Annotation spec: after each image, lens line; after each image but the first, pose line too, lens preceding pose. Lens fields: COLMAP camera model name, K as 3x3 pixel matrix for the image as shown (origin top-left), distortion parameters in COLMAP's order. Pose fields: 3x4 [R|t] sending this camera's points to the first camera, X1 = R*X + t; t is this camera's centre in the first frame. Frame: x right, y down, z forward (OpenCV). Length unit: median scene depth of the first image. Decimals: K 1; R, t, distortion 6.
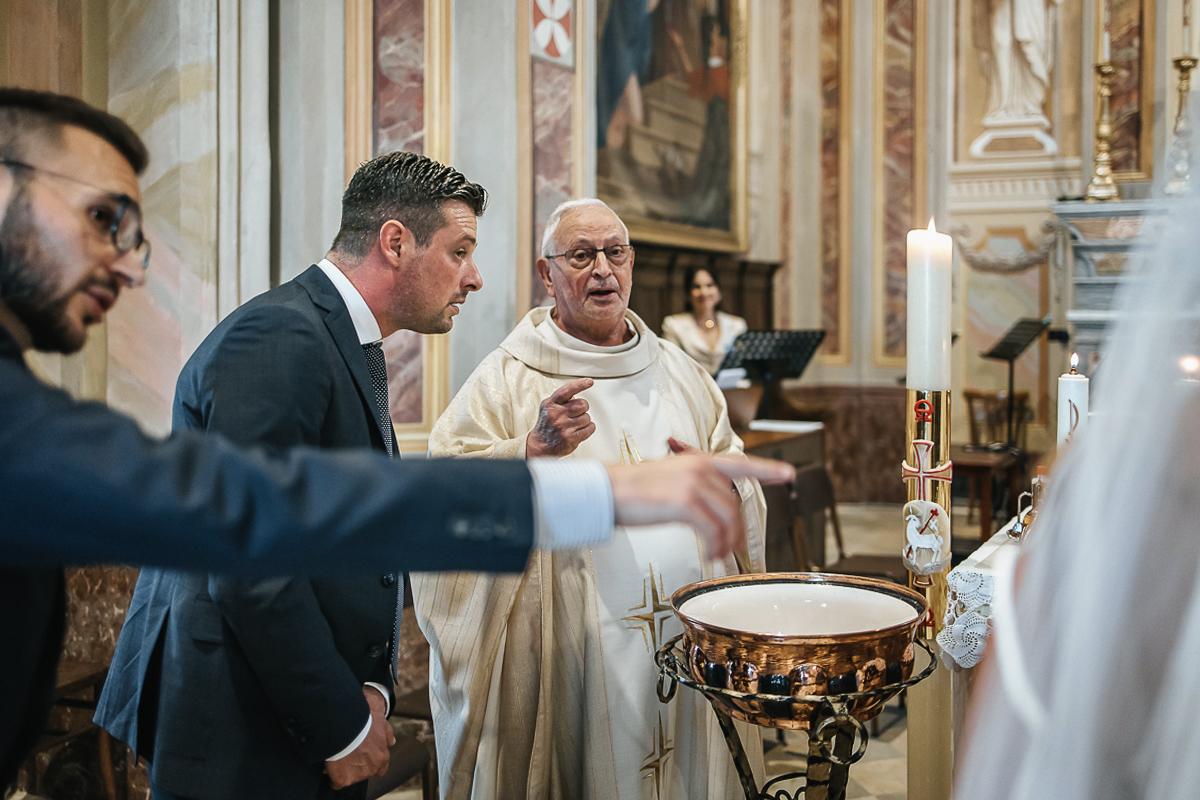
lens RADIAL K [[1224.2, 0, 632.9], [0, 1224.2, 337.2], [0, 0, 1]] dist [-0.008721, 0.034858]
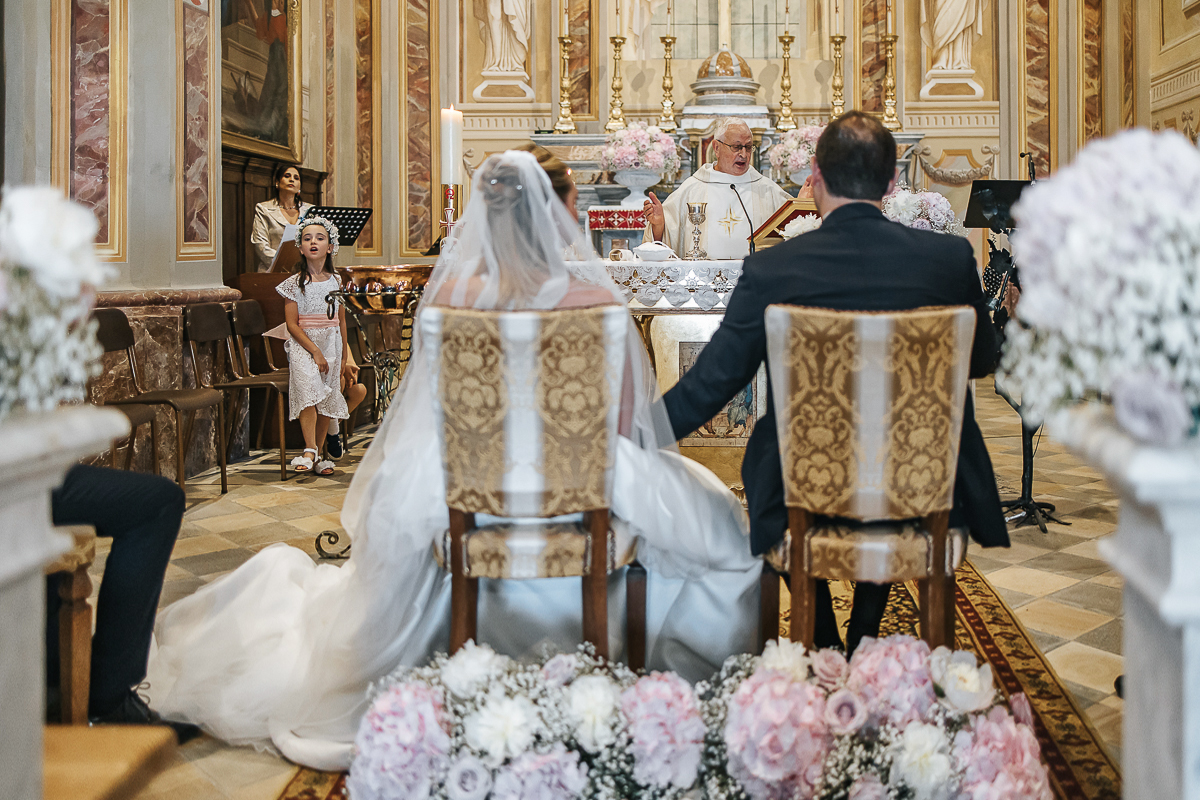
lens RADIAL K [[1207.6, 0, 706.5], [0, 1207.6, 236.9], [0, 0, 1]] dist [0.005626, 0.026297]
pose [[0.897441, -0.000684, 0.441135, -0.087542], [0.020919, 0.998940, -0.041010, 0.071908], [-0.440639, 0.046032, 0.896503, -0.328828]]
